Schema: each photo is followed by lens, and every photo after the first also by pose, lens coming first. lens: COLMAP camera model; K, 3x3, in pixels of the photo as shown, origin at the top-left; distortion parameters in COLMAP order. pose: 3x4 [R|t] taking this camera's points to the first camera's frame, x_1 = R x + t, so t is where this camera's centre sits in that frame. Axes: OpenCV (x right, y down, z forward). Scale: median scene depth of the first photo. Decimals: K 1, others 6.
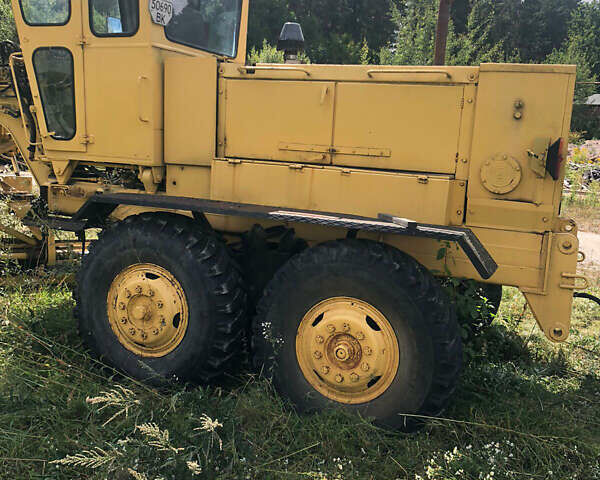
lens RADIAL K [[628.8, 0, 300.0], [0, 628.8, 240.0], [0, 0, 1]] dist [0.013738, 0.004217]
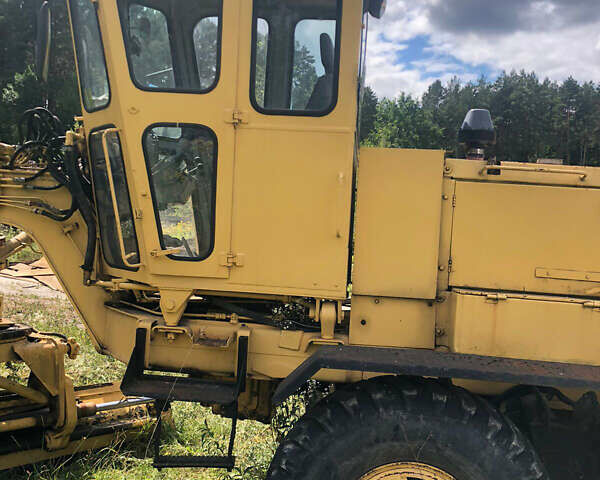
lens RADIAL K [[628.8, 0, 300.0], [0, 628.8, 240.0], [0, 0, 1]] dist [0.013738, 0.004217]
pose [[0.957256, 0.001043, 0.289241, -0.472929], [0.033912, 0.992692, -0.115810, -0.103573], [-0.287248, 0.120669, 0.950225, 0.350158]]
